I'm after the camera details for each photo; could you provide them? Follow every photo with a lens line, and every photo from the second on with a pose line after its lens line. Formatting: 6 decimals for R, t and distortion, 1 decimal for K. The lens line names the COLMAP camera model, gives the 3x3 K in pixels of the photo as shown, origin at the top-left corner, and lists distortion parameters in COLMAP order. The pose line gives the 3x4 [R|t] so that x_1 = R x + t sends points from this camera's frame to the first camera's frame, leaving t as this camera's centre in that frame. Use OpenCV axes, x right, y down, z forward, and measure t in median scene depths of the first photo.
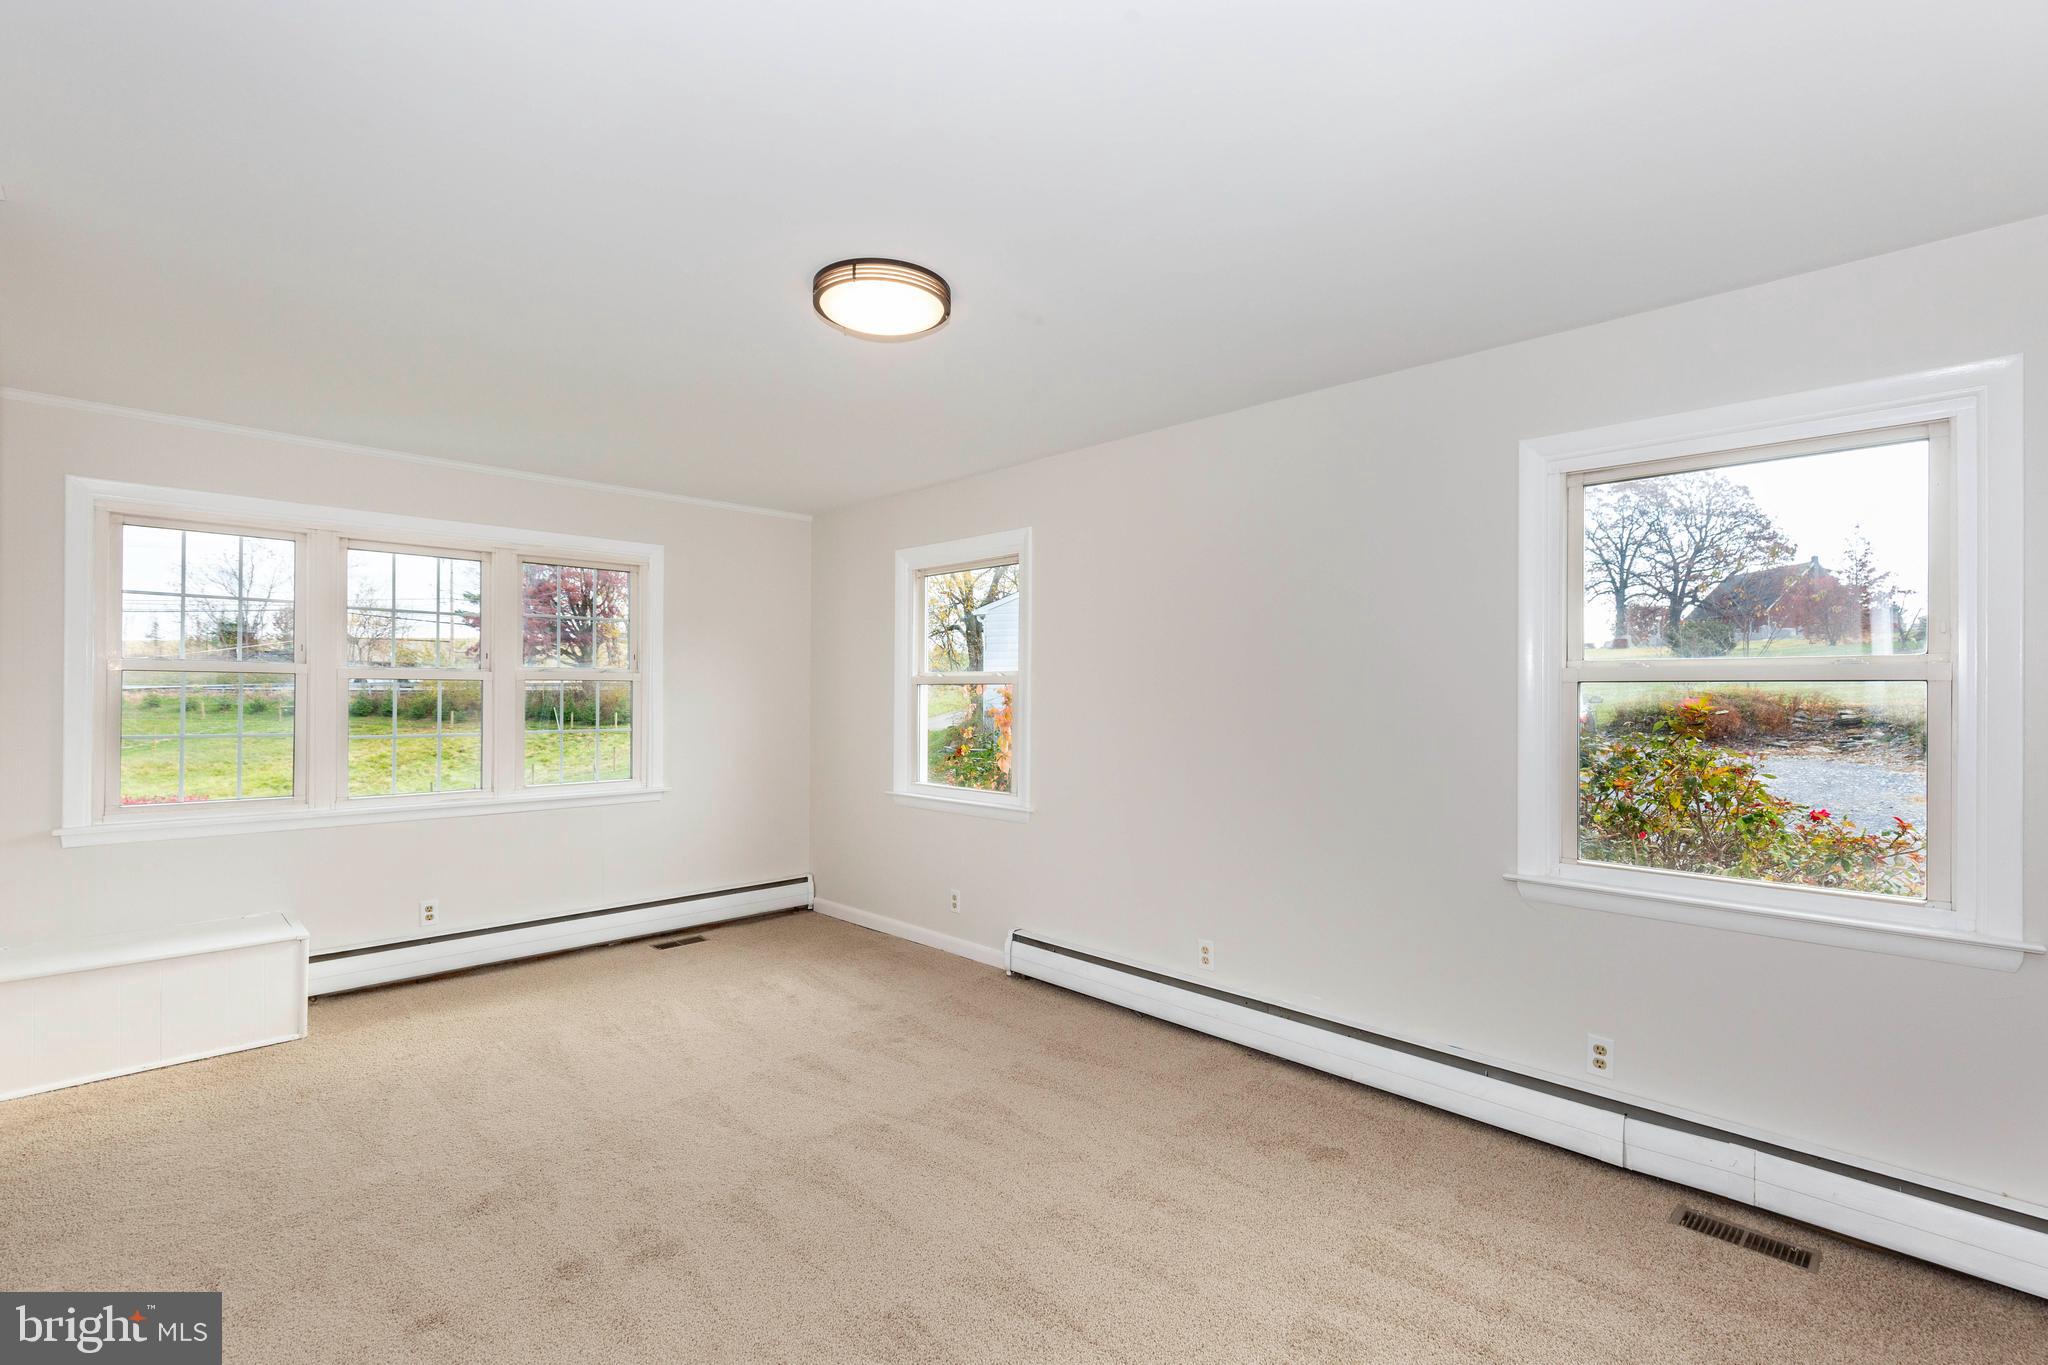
lens RADIAL K [[929.1, 0, 1025.4], [0, 929.1, 696.8], [0, 0, 1]] dist [0.004871, -0.000181]
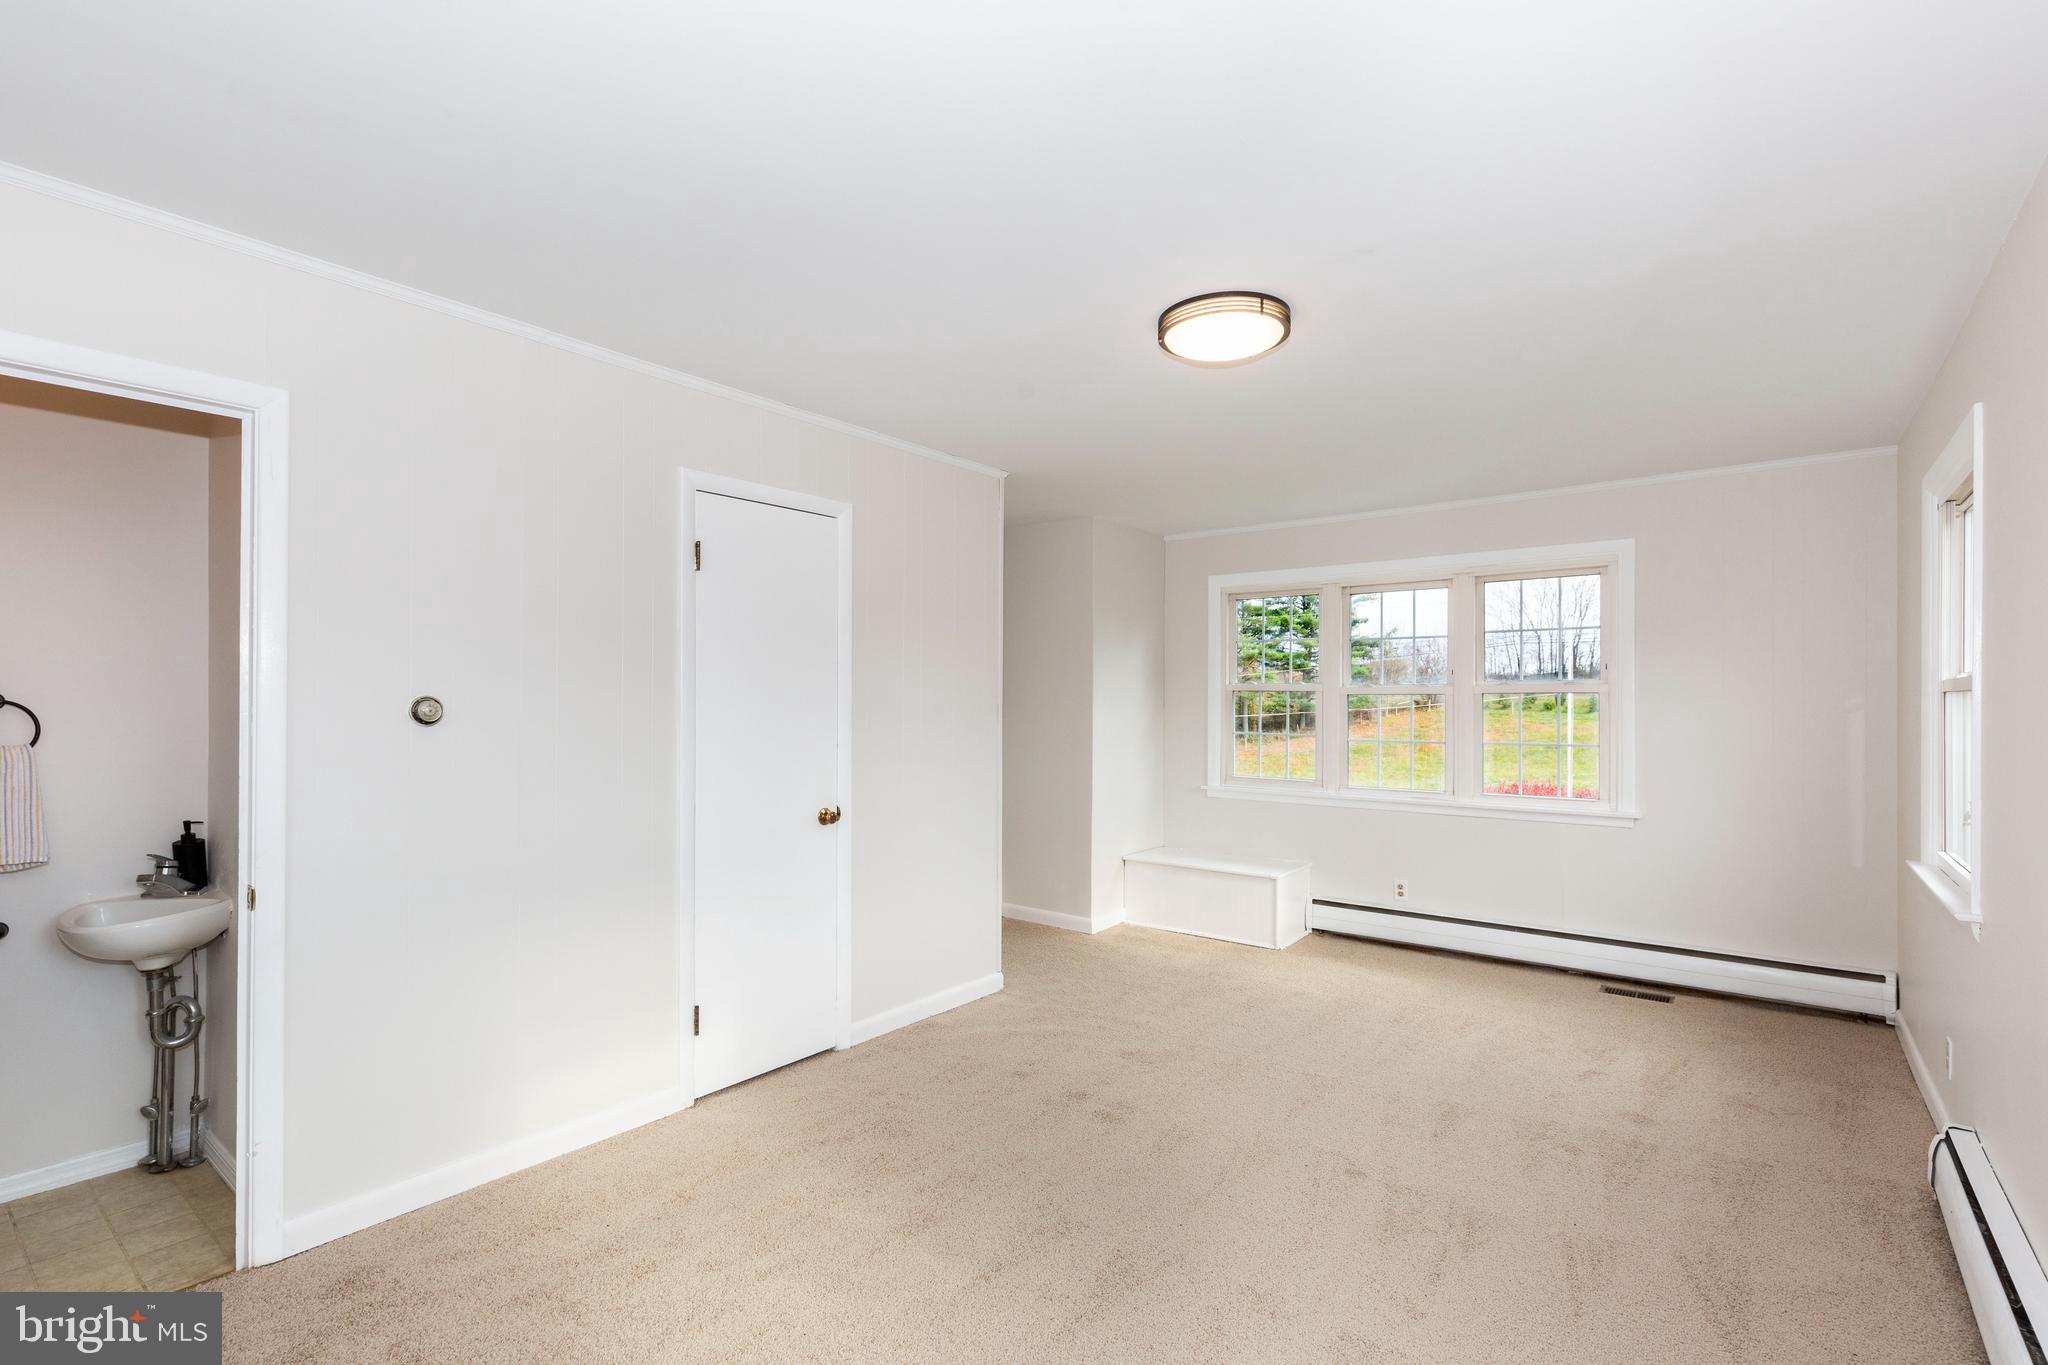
lens RADIAL K [[929.1, 0, 1025.4], [0, 929.1, 696.8], [0, 0, 1]] dist [0.004871, -0.000181]
pose [[0.114110, -0.013587, -0.993375, 0.493180], [-0.007341, 0.999868, -0.014519, 0.004618], [0.993441, 0.008949, 0.113995, 0.381522]]
